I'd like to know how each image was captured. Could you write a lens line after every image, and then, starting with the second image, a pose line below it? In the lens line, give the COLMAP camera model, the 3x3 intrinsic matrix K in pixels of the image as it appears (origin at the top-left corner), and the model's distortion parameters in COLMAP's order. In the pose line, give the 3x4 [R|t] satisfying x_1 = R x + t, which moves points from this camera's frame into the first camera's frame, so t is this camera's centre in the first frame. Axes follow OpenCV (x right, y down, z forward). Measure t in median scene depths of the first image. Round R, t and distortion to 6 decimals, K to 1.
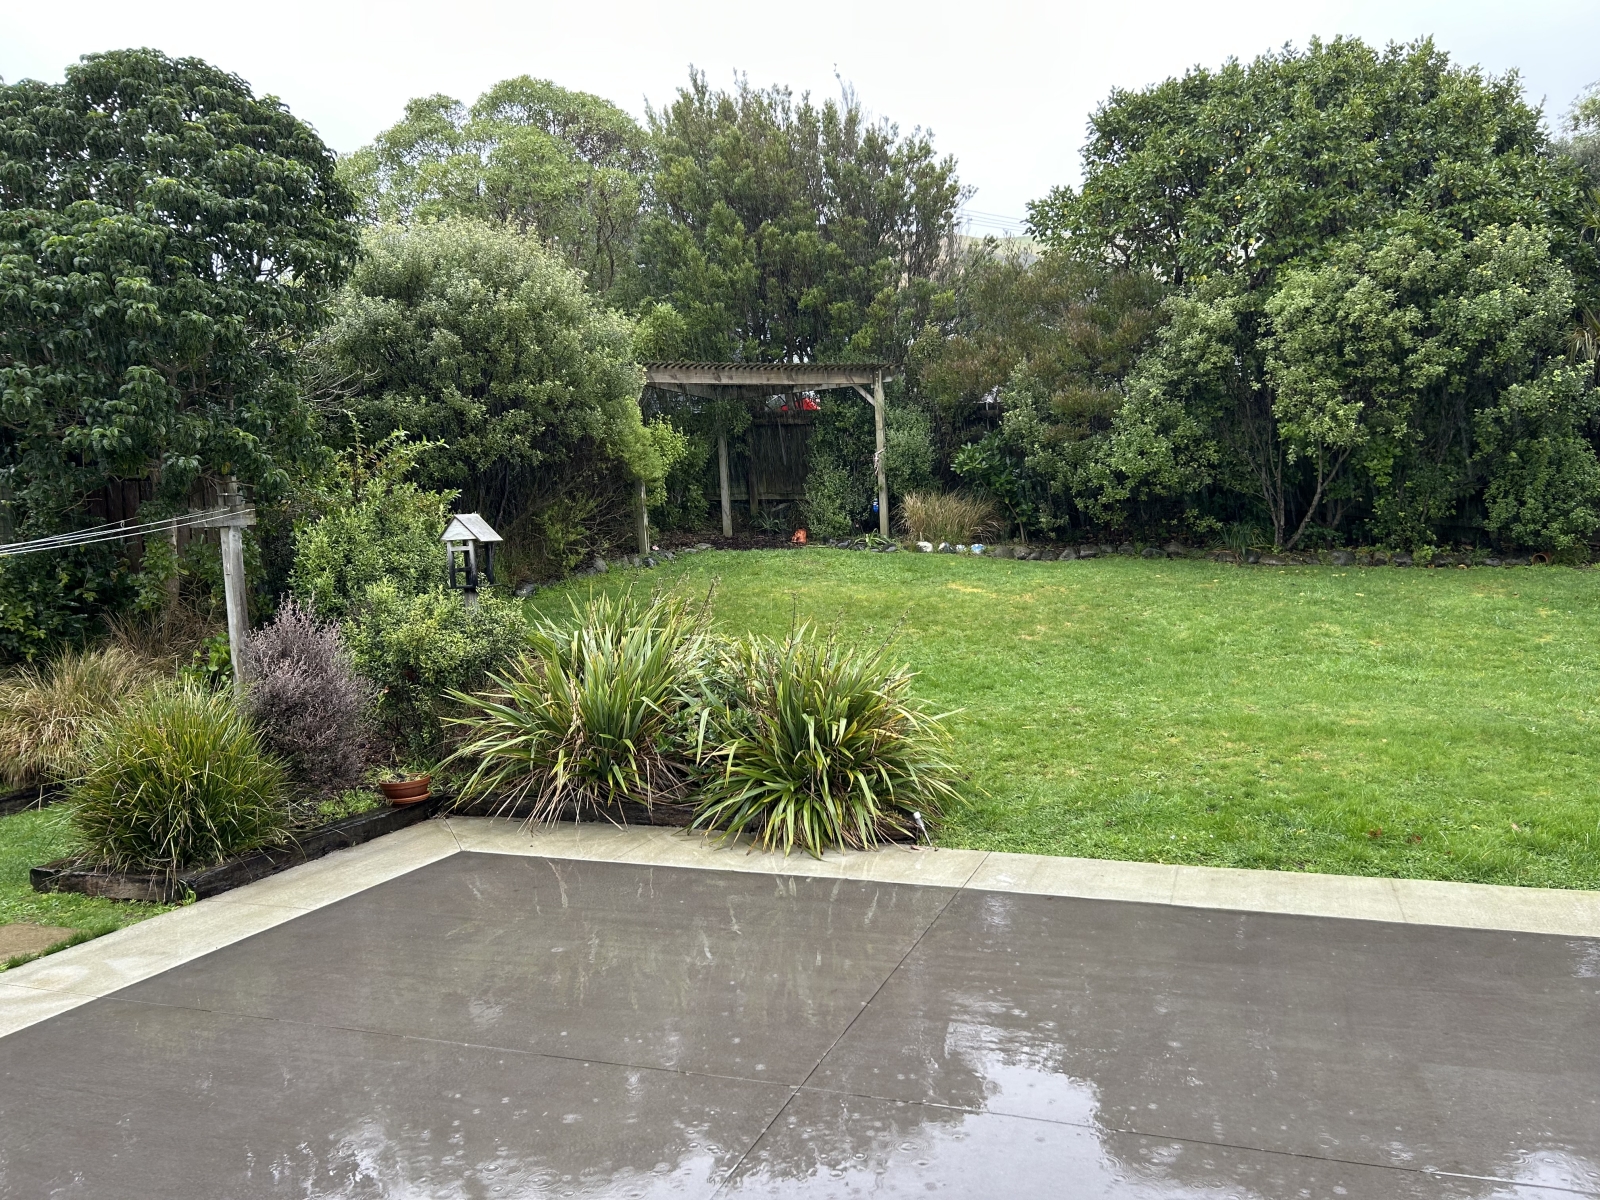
lens RADIAL K [[1175.6, 0, 804.6], [0, 1175.6, 603.6], [0, 0, 1]] dist [0.044390, -0.048371]
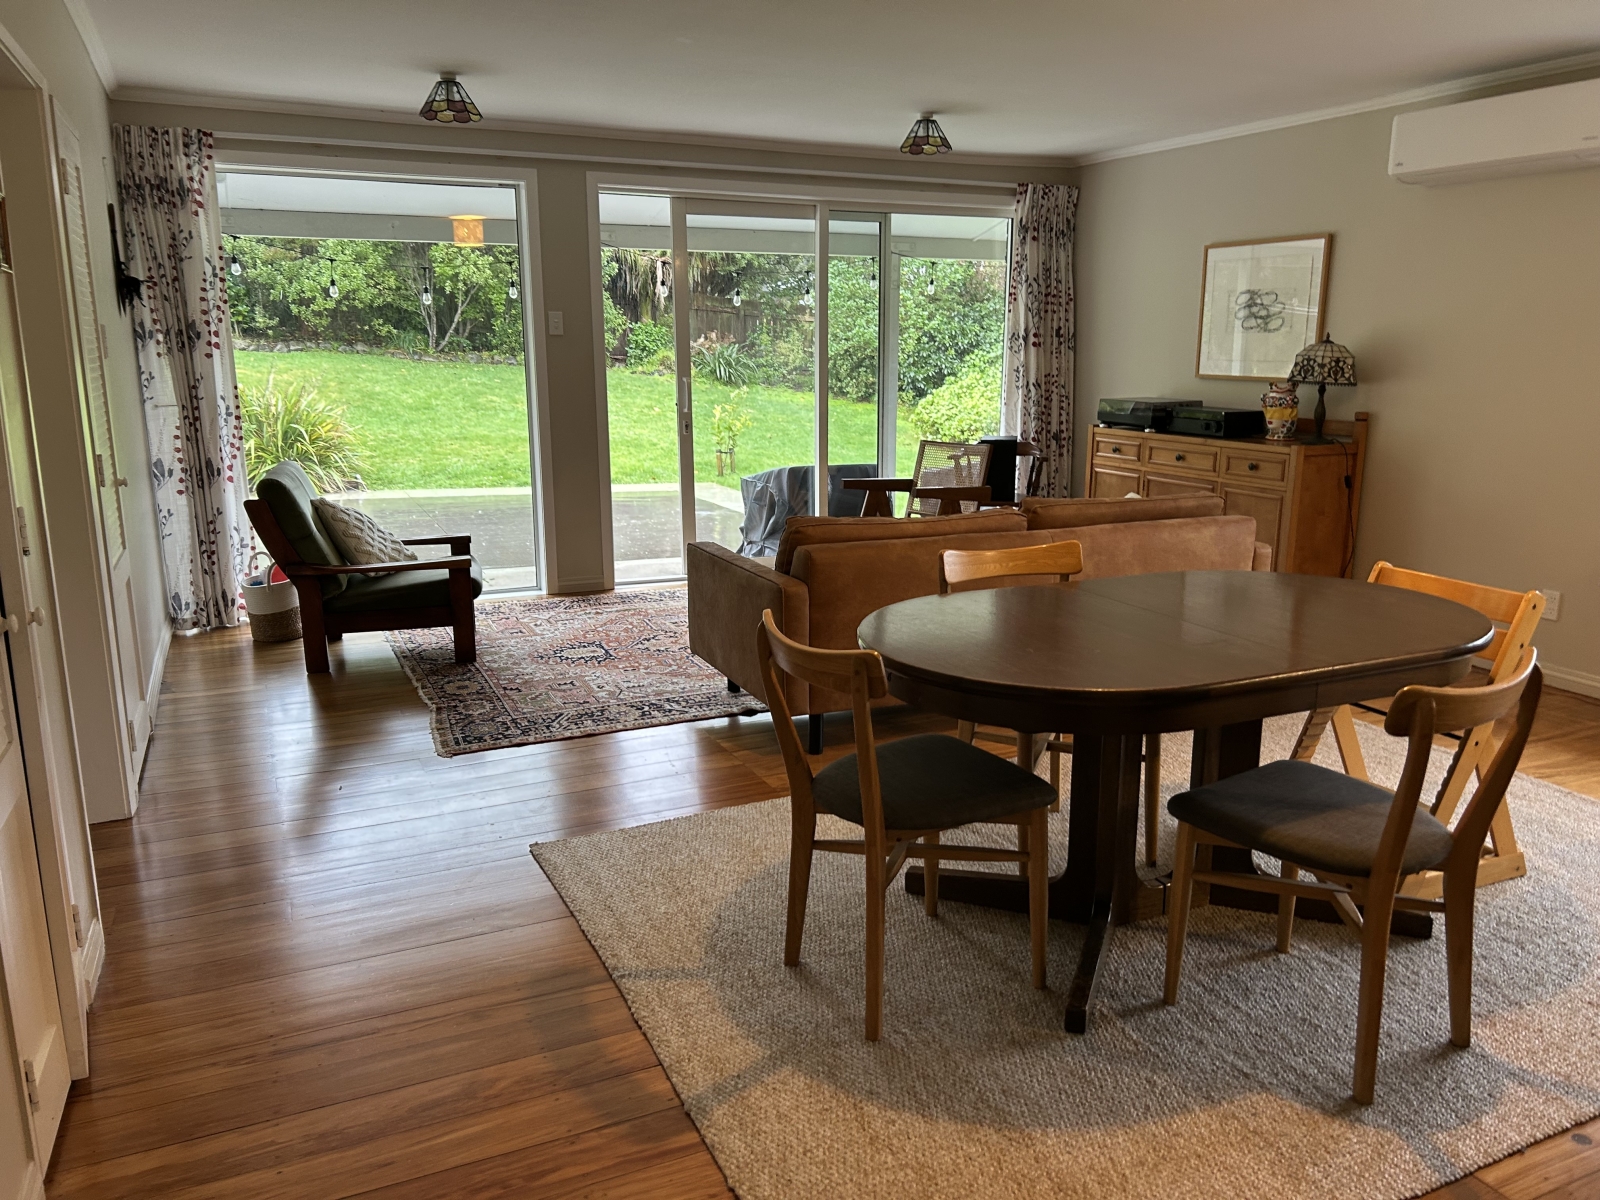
lens RADIAL K [[1175.6, 0, 788.5], [0, 1175.6, 605.3], [0, 0, 1]] dist [0.044390, -0.048371]
pose [[0.712978, -0.106966, 0.692980, -0.343152], [-0.001653, 0.988037, 0.154211, 0.040055], [-0.701185, -0.111095, 0.704271, -0.390482]]
